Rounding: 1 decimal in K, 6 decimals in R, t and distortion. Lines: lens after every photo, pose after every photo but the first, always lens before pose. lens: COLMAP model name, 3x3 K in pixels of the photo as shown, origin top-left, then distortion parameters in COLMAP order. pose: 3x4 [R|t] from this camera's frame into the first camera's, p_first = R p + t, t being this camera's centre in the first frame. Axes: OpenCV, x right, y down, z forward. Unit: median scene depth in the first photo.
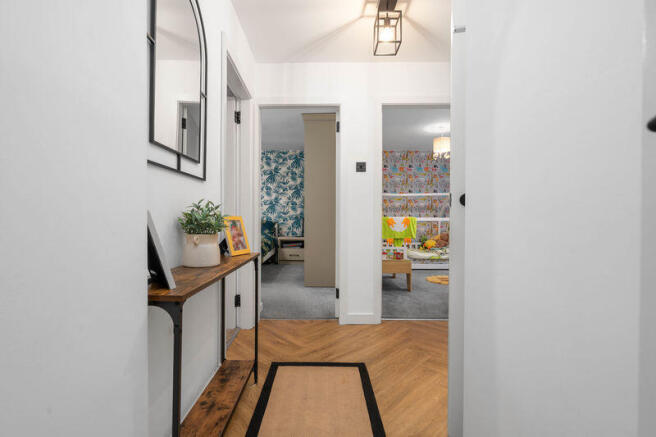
lens RADIAL K [[299.9, 0, 326.4], [0, 299.9, 218.6], [0, 0, 1]] dist [0.000302, 0.000078]
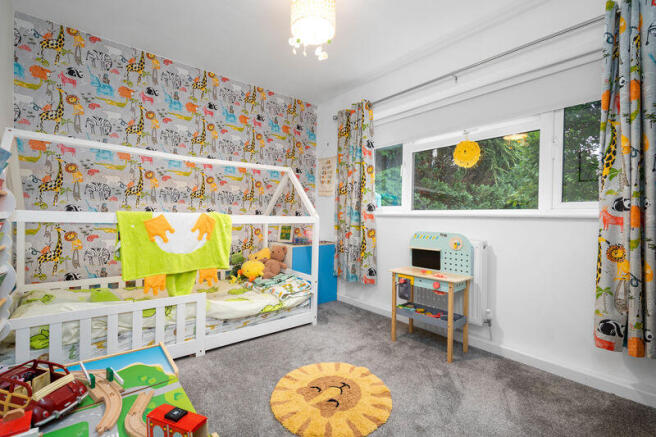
lens RADIAL K [[299.9, 0, 327.9], [0, 299.9, 220.5], [0, 0, 1]] dist [0.000302, 0.000078]
pose [[0.777996, 0.004752, 0.628252, 0.128451], [-0.013530, 0.999866, 0.009193, -0.001389], [-0.628124, -0.015652, 0.777956, 0.521037]]
